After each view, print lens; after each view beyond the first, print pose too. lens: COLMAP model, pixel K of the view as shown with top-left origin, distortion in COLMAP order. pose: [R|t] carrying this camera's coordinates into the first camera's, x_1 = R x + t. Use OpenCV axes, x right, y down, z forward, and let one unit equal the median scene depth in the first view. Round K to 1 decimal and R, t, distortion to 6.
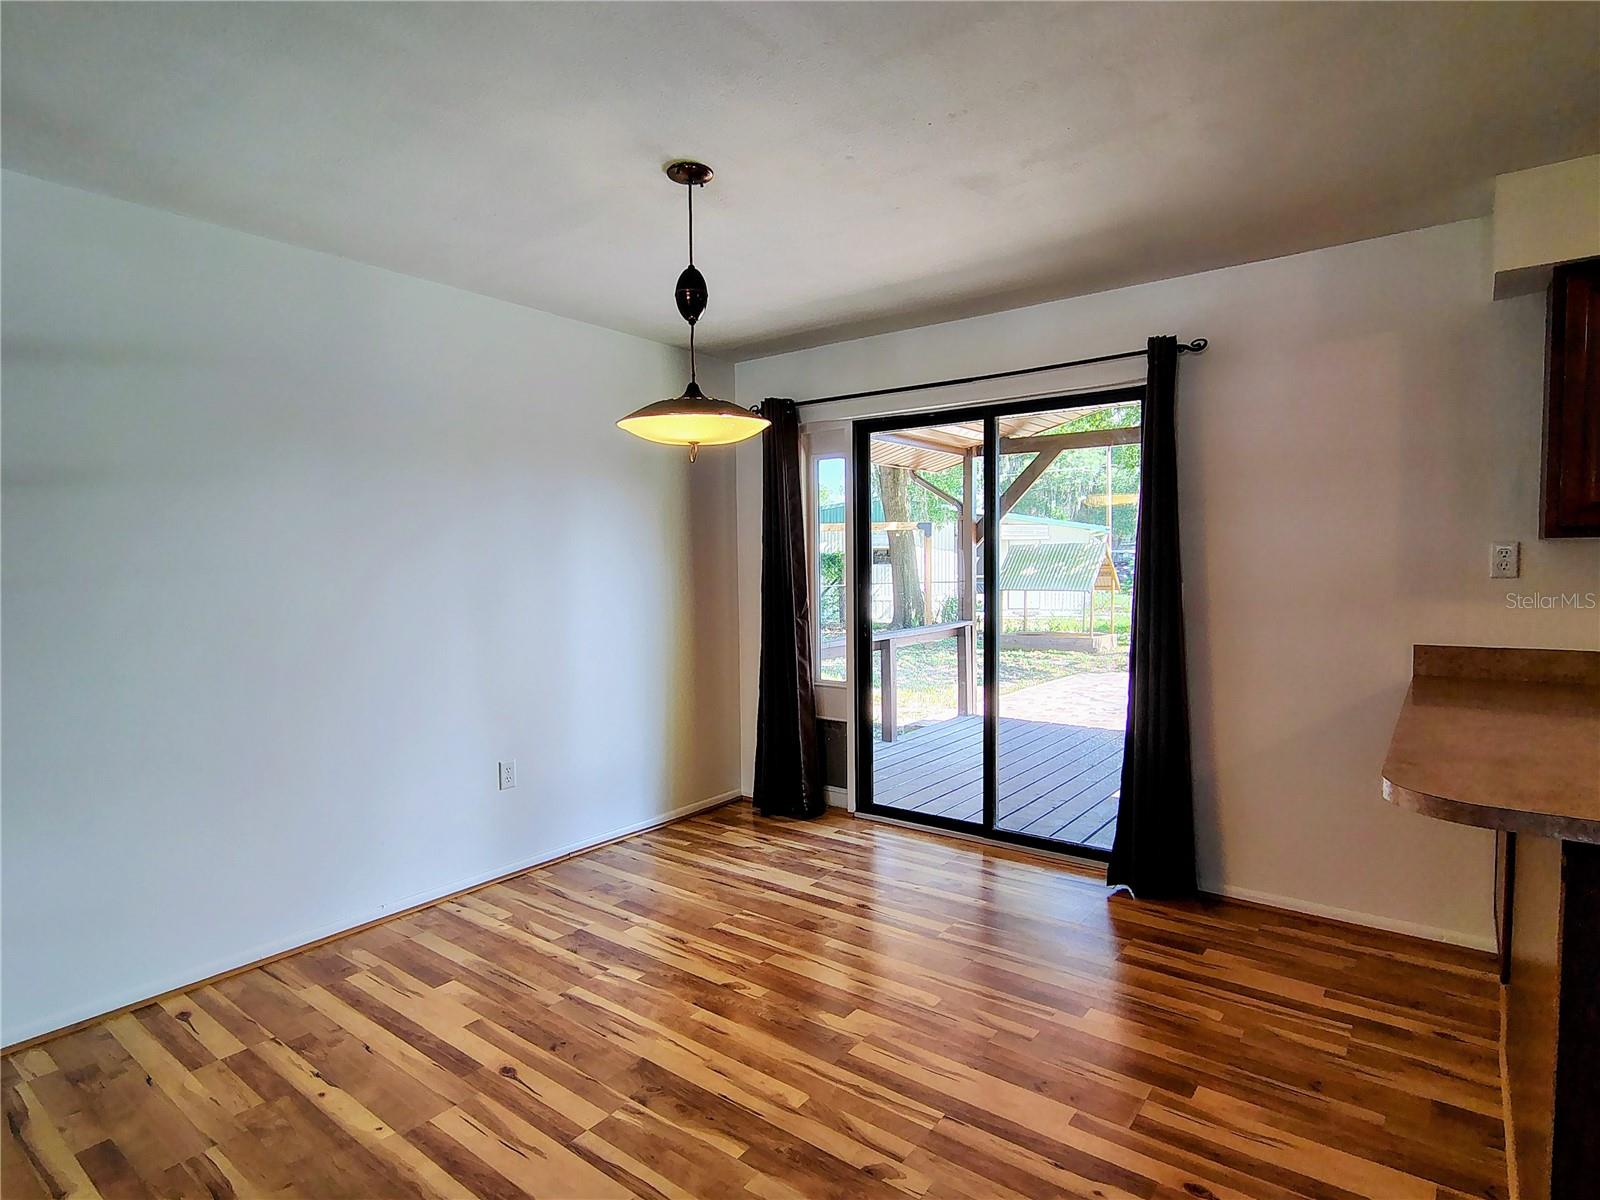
lens RADIAL K [[853.8, 0, 794.2], [0, 853.8, 599.4], [0, 0, 1]] dist [-0.004238, 0.000357]
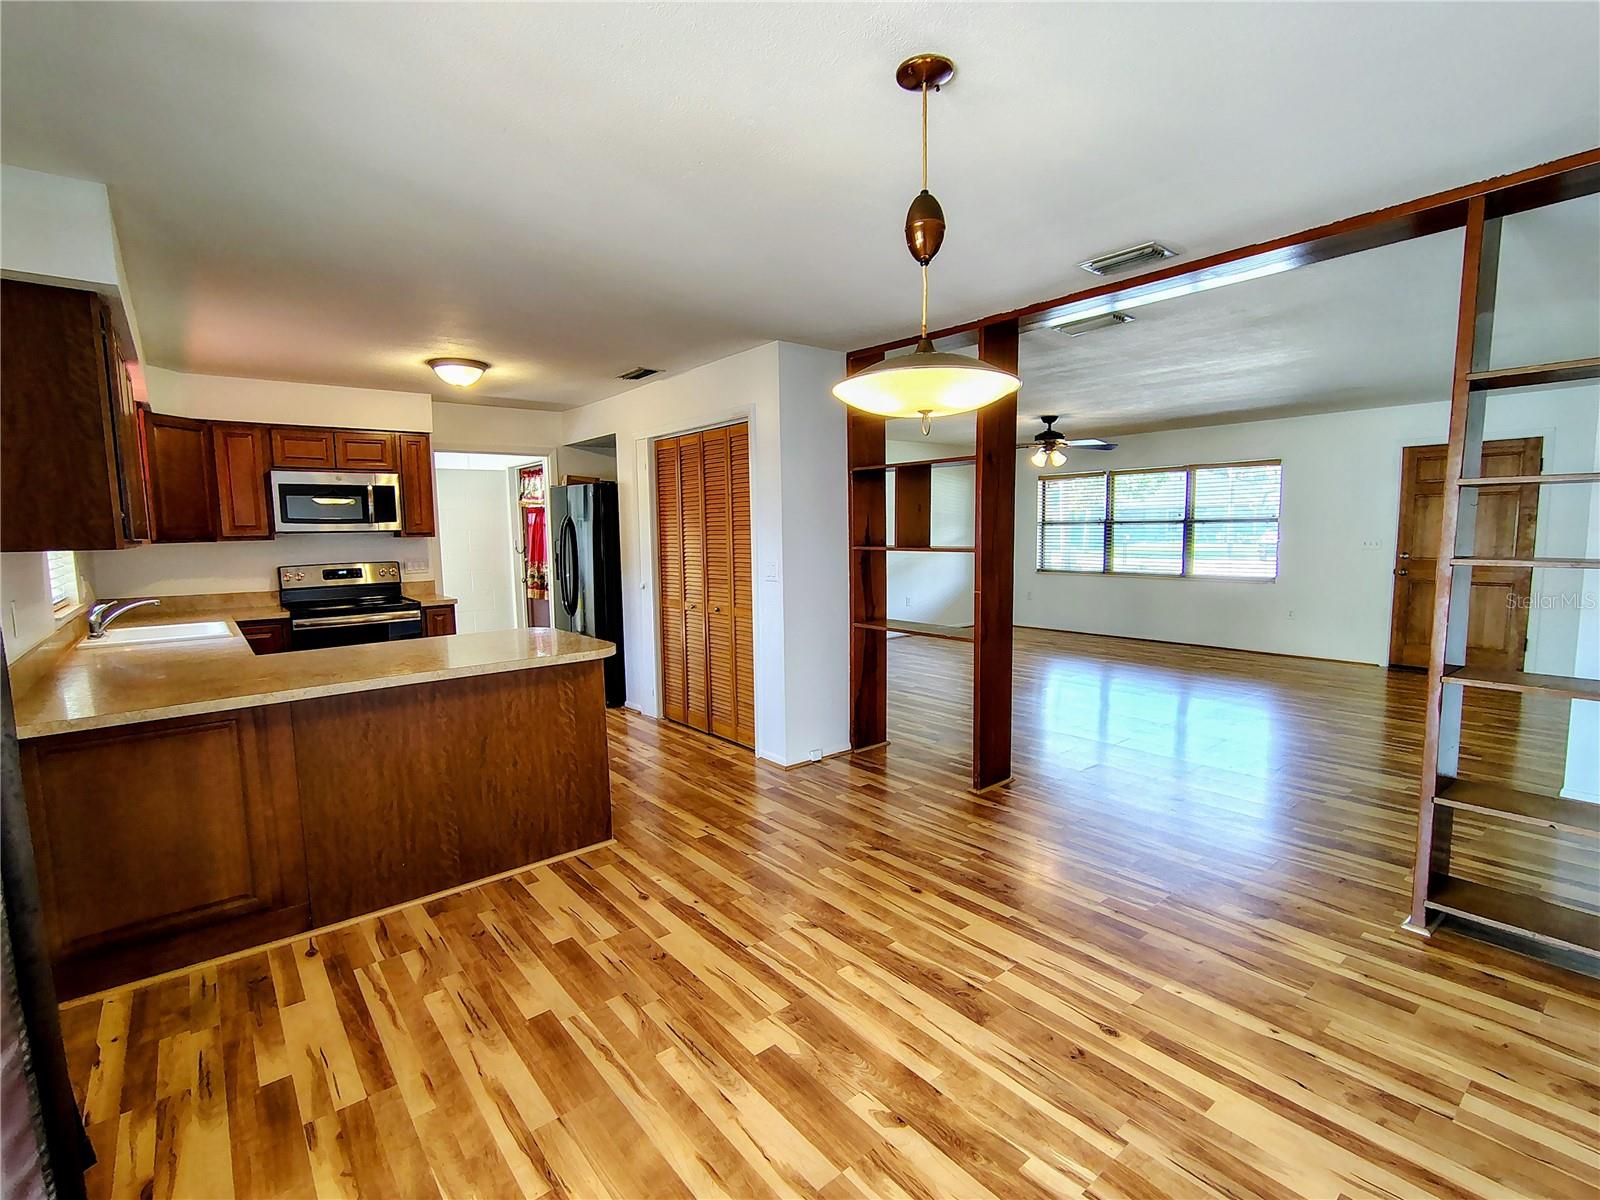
lens RADIAL K [[745.8, 0, 797.0], [0, 745.8, 600.1], [0, 0, 1]] dist [-0.000091, 0.000103]
pose [[-0.973623, 0.006771, 0.228061, -0.156838], [0.039674, 0.989357, 0.139997, -0.107742], [-0.224686, 0.145352, -0.963529, 1.723841]]
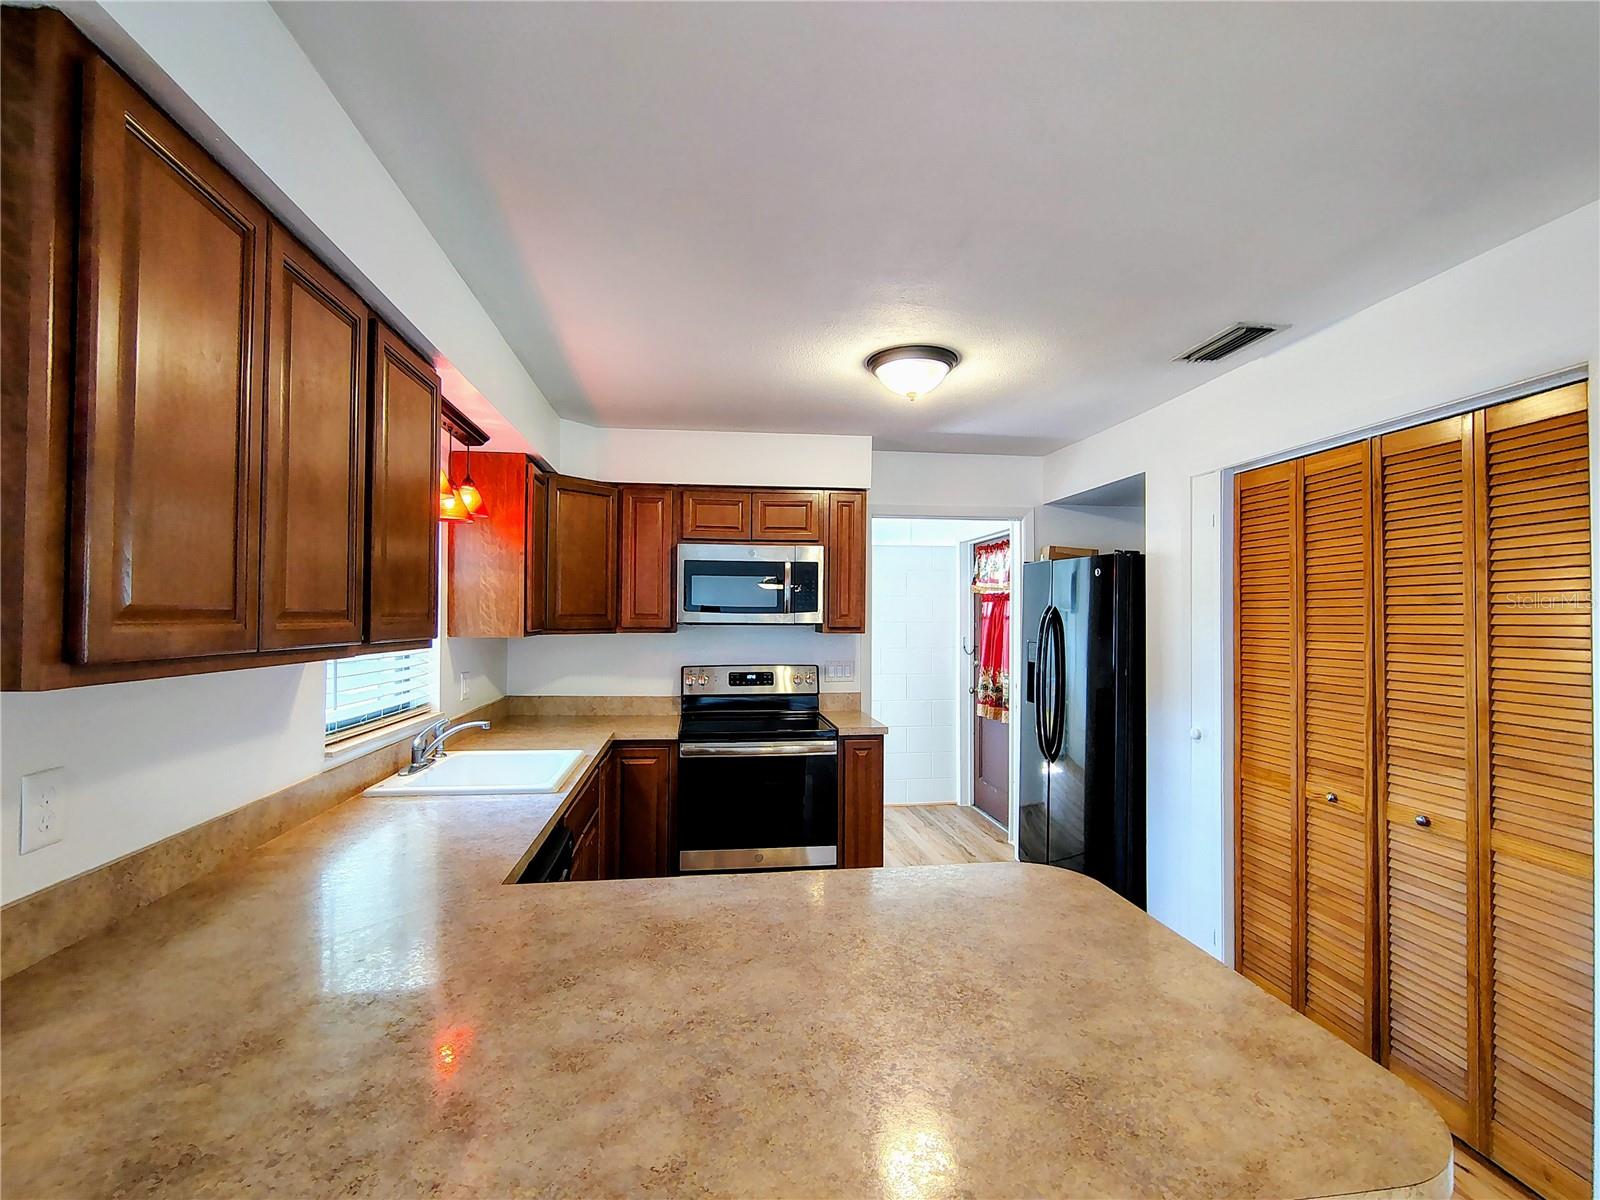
lens RADIAL K [[745.8, 0, 797.0], [0, 745.8, 600.1], [0, 0, 1]] dist [-0.000091, 0.000103]
pose [[-0.707861, 0.024969, 0.705911, 0.403758], [0.035498, 0.999370, 0.000248, -0.101508], [-0.705460, 0.025234, -0.708301, 0.990658]]
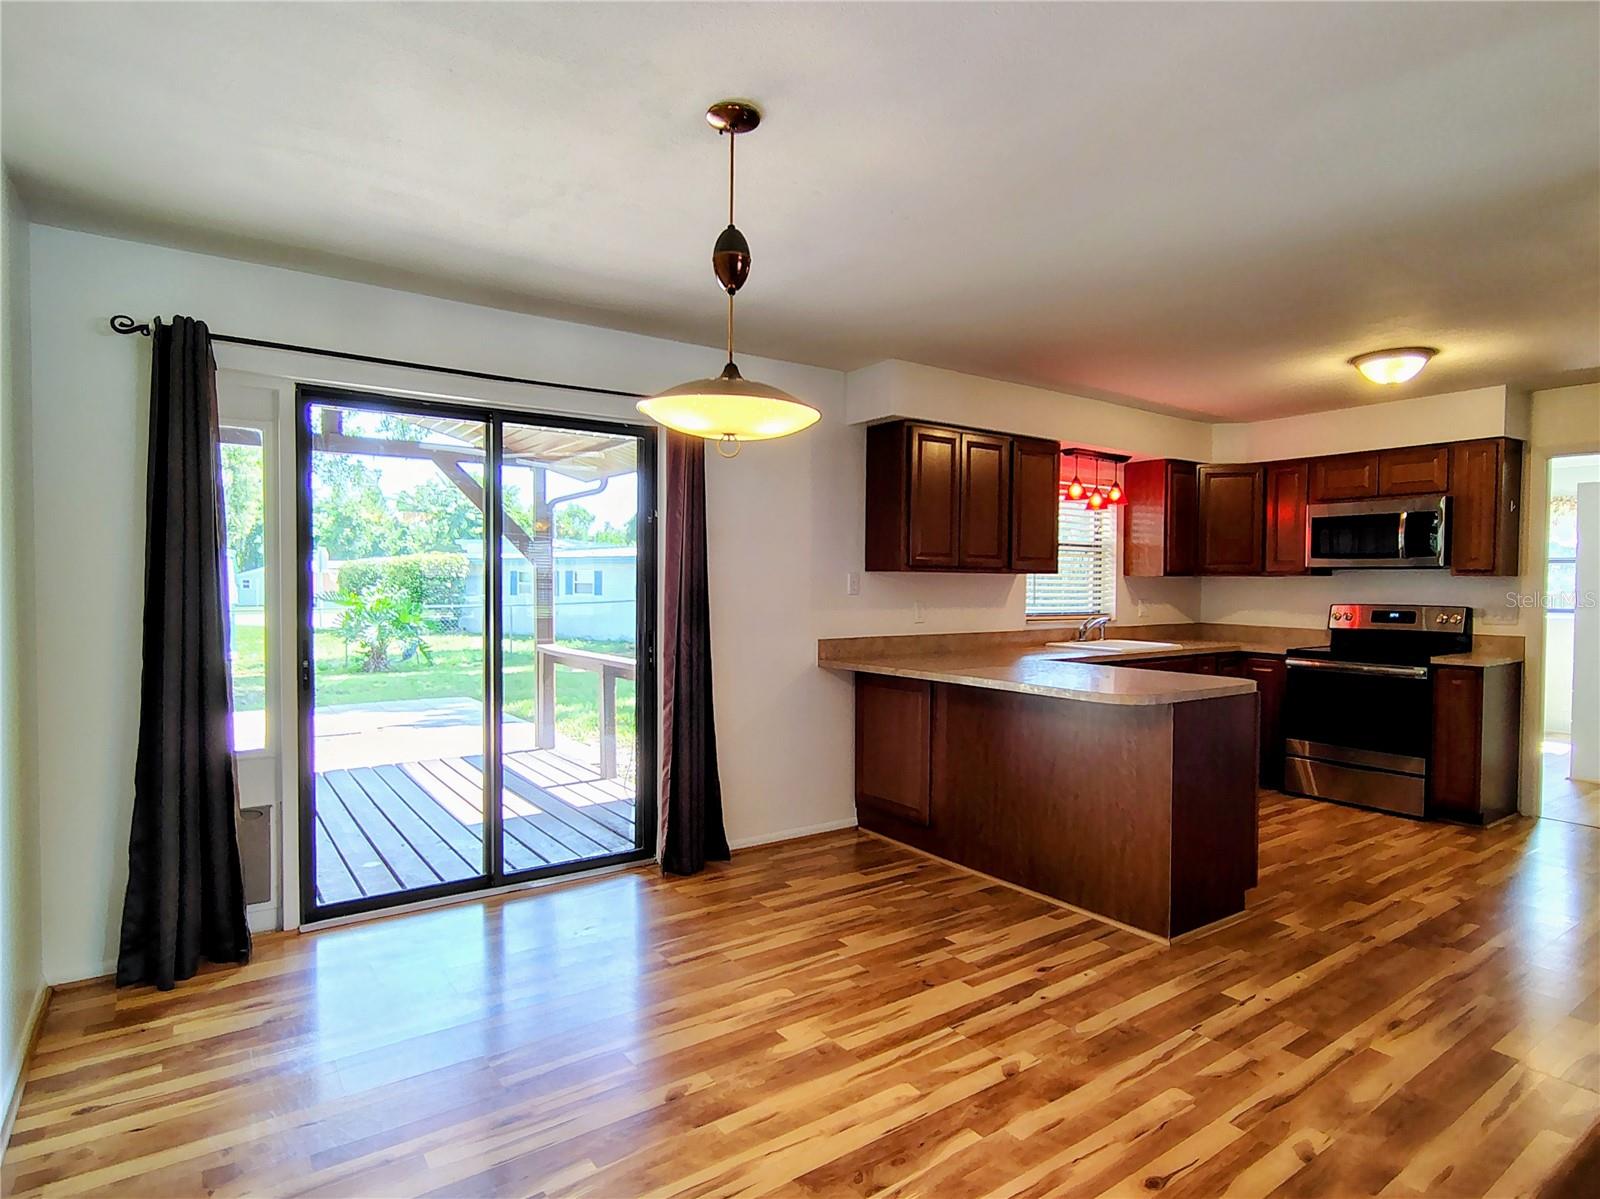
lens RADIAL K [[872.9, 0, 800.0], [0, 872.9, 599.5], [0, 0, 1]] dist [-0.004883, -0.000083]
pose [[0.290797, -0.007075, 0.956759, -0.905168], [0.032852, 0.999457, -0.002595, -0.016793], [-0.956221, 0.032186, 0.290871, 0.679661]]
